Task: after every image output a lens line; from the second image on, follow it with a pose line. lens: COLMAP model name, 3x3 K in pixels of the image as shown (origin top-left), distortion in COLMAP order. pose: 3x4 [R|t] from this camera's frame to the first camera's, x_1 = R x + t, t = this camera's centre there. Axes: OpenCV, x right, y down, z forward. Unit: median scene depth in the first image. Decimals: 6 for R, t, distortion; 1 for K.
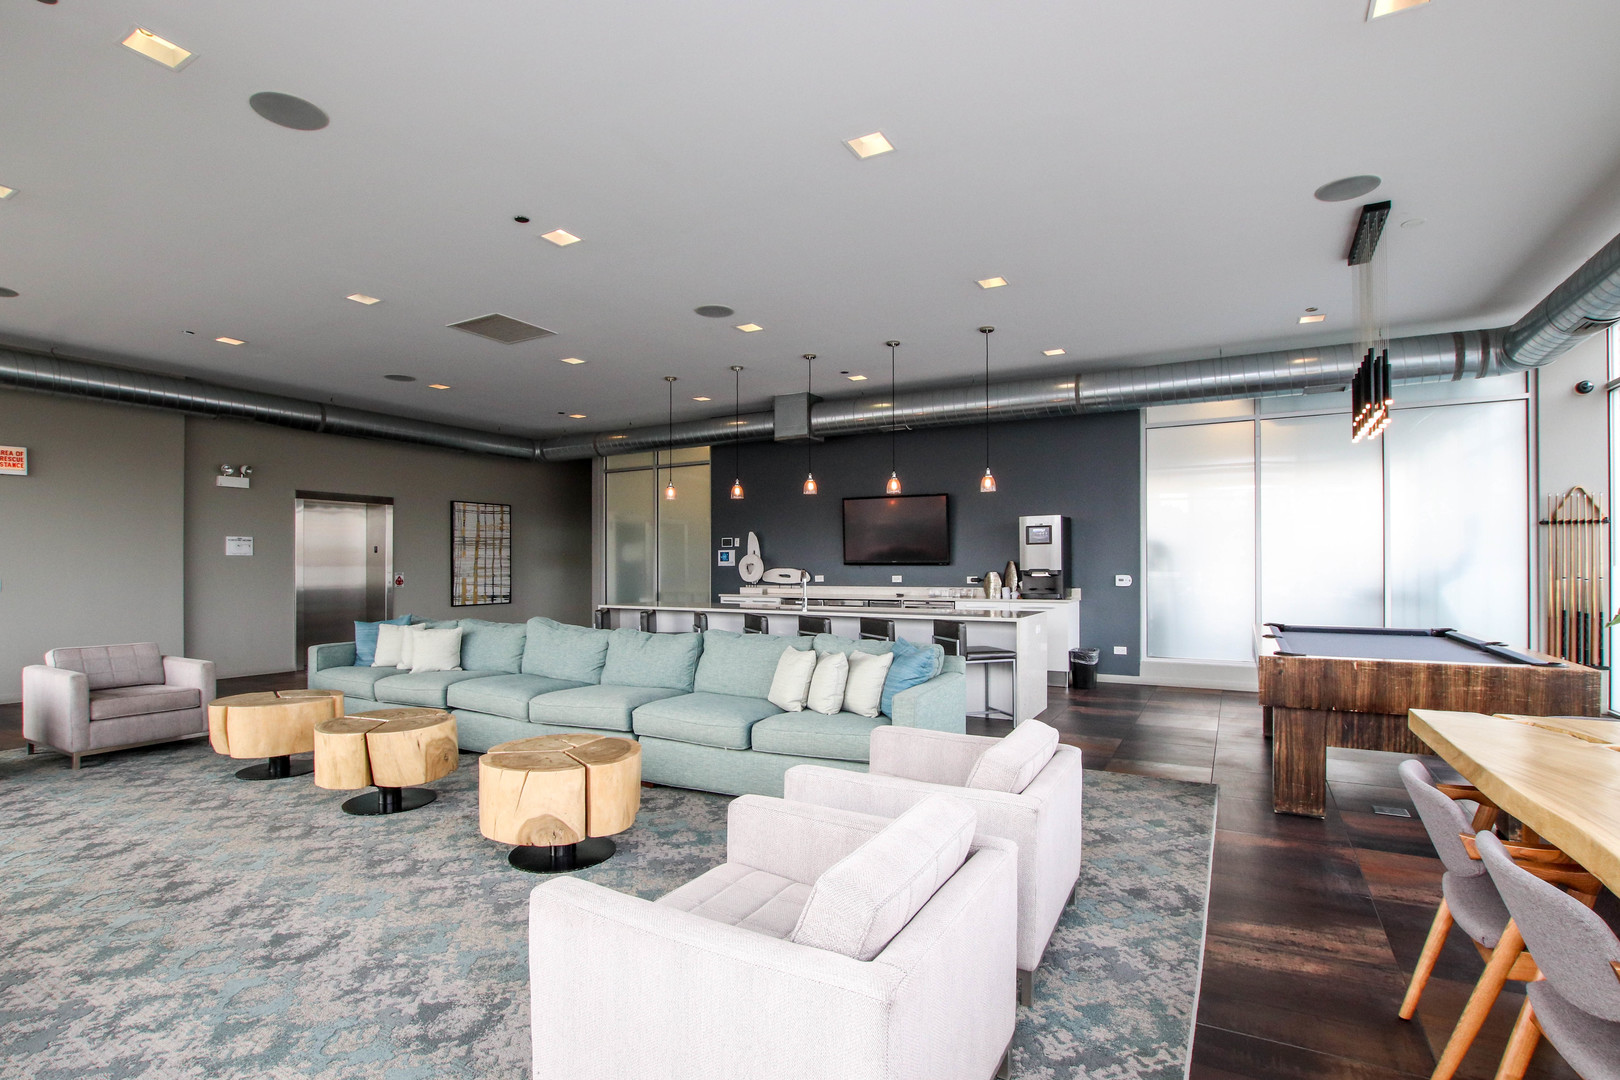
lens RADIAL K [[774.2, 0, 824.9], [0, 774.2, 551.4], [0, 0, 1]] dist [-0.025798, 0.000783]
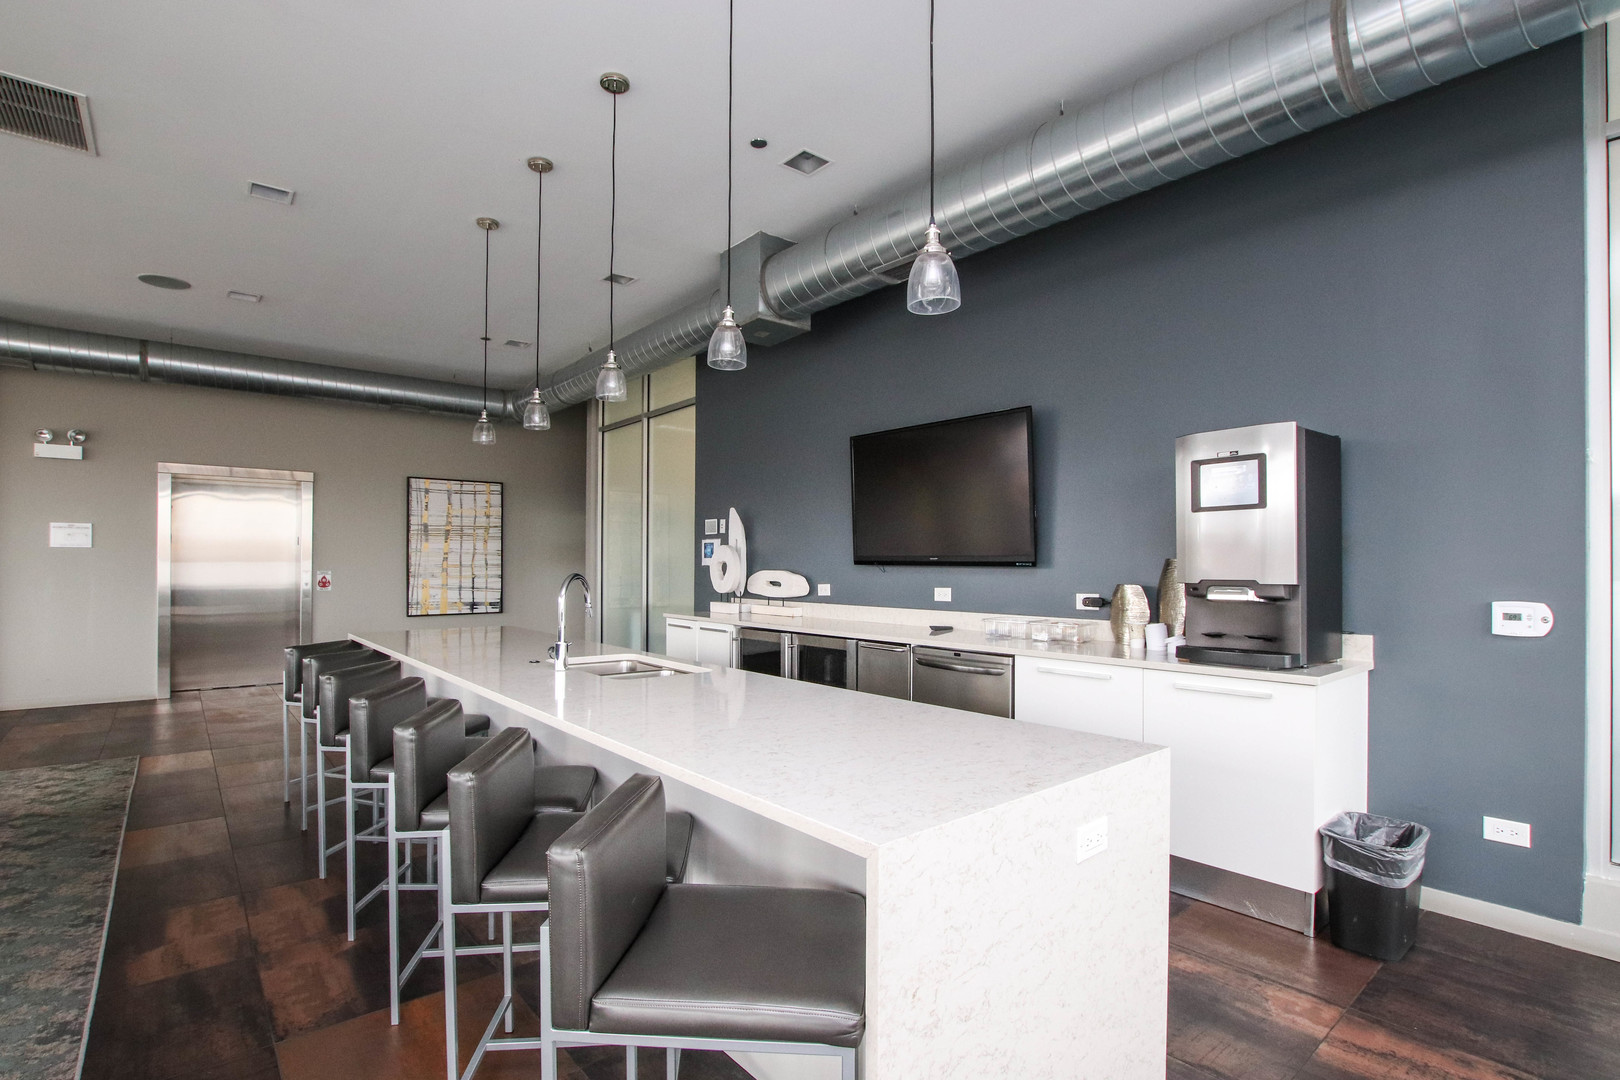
lens RADIAL K [[774.2, 0, 824.9], [0, 774.2, 551.4], [0, 0, 1]] dist [-0.025798, 0.000783]
pose [[0.933849, 0.000404, -0.357667, 0.185685], [-0.000105, 1.000000, 0.000854, 0.007626], [0.357667, -0.000760, 0.933849, 0.488159]]
